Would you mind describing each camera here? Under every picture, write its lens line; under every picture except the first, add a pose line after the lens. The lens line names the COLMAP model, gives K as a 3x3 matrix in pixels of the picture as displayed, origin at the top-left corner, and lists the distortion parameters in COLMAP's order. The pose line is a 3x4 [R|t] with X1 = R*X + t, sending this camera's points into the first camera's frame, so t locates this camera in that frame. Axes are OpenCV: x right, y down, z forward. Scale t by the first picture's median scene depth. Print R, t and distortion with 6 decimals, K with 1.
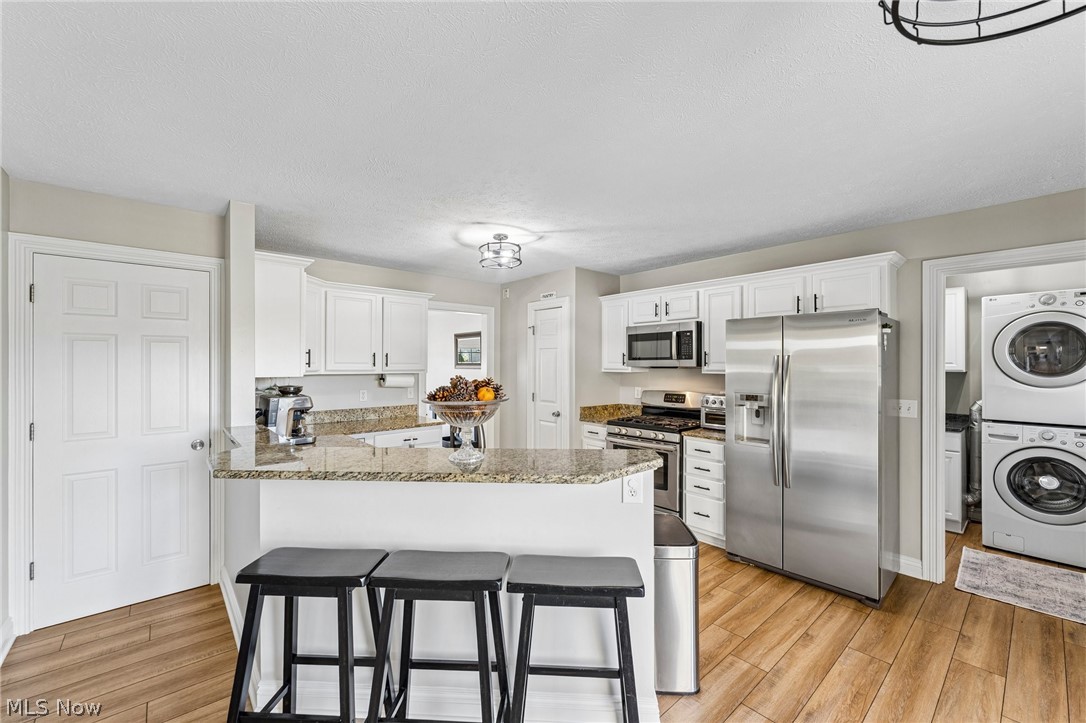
lens RADIAL K [[440.0, 0, 540.9], [0, 440.0, 368.5], [0, 0, 1]] dist [-0.000972, -0.000159]
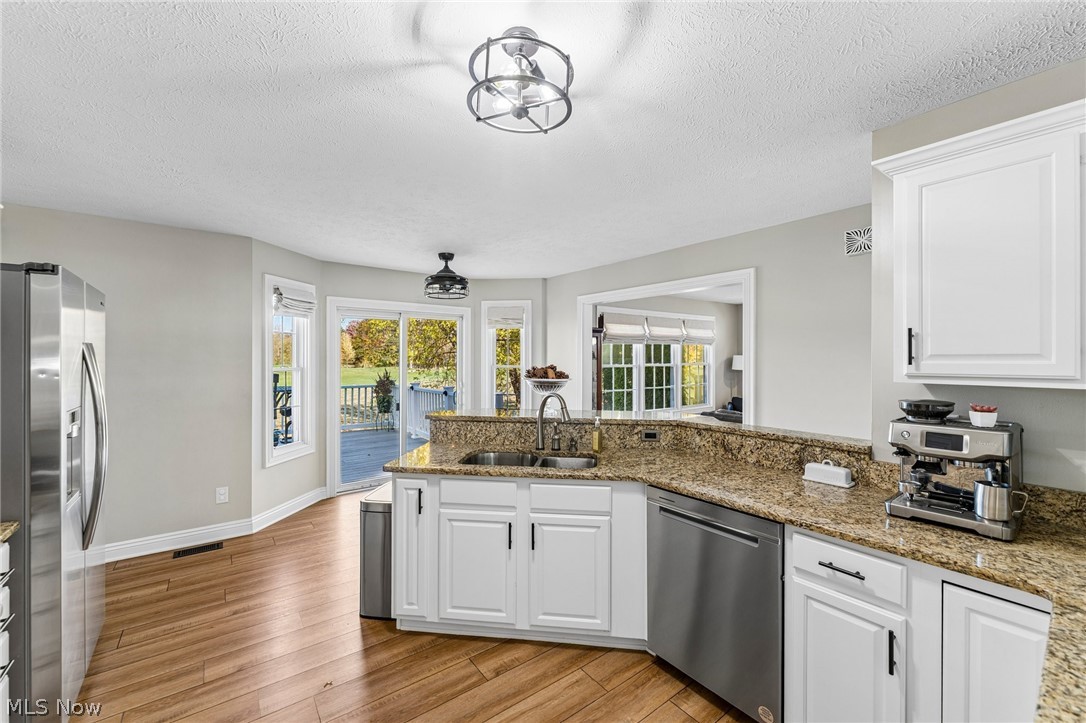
lens RADIAL K [[440.0, 0, 540.9], [0, 440.0, 368.5], [0, 0, 1]] dist [-0.000972, -0.000159]
pose [[-0.997656, -0.003336, 0.068345, -0.109931], [-0.001131, 0.999478, 0.032272, -0.010190], [-0.068417, 0.032119, -0.997140, 1.111086]]
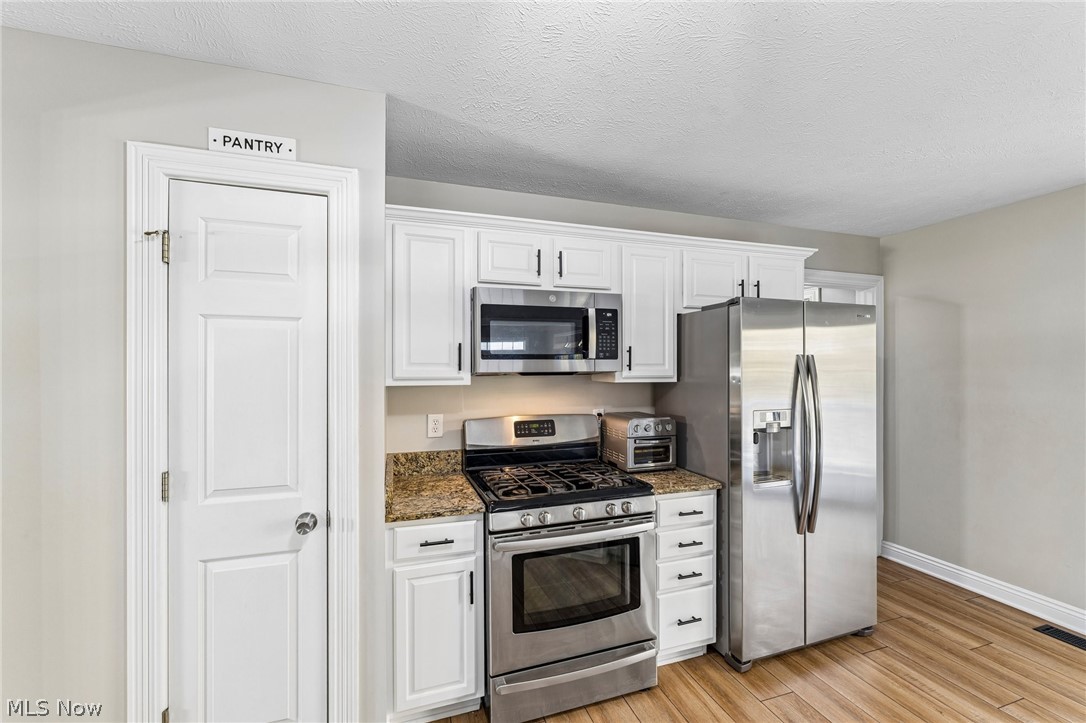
lens RADIAL K [[440.0, 0, 540.9], [0, 440.0, 368.5], [0, 0, 1]] dist [-0.000972, -0.000159]
pose [[0.387116, -0.002502, 0.922028, -0.211198], [0.010113, 0.999948, -0.001533, -0.007624], [-0.921976, 0.009918, 0.387121, 0.785724]]
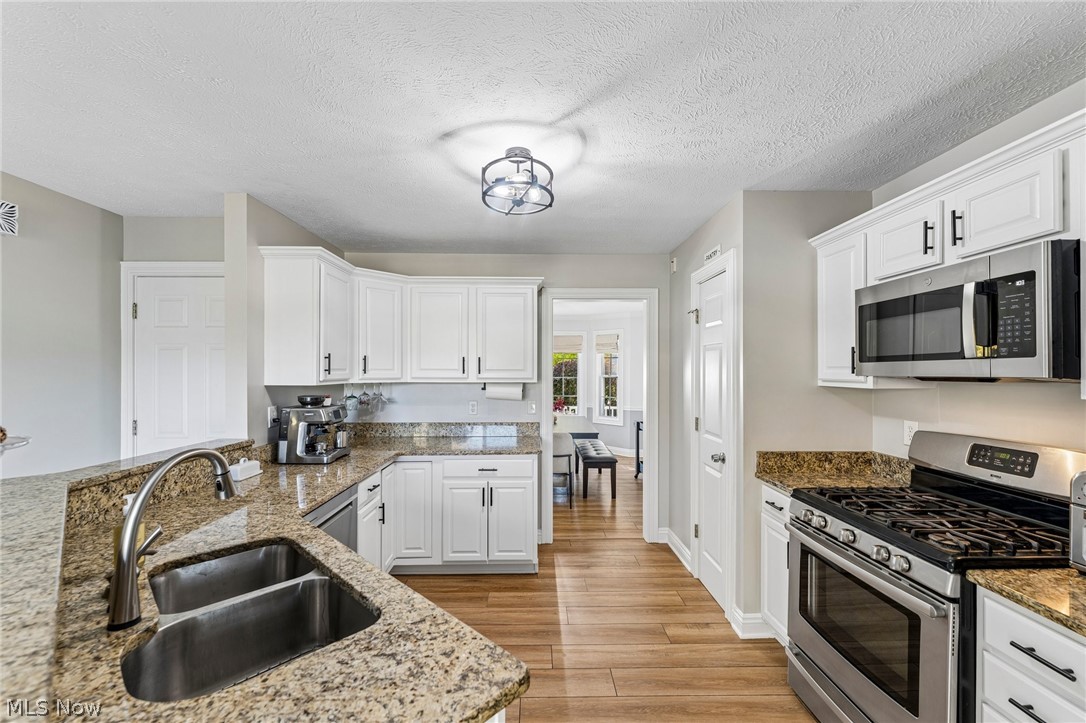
lens RADIAL K [[440.0, 0, 540.9], [0, 440.0, 368.5], [0, 0, 1]] dist [-0.000972, -0.000159]
pose [[0.766213, -0.002970, -0.642580, 0.245563], [-0.006043, 0.999912, -0.011828, -0.004816], [0.642559, 0.012946, 0.766127, 0.451494]]
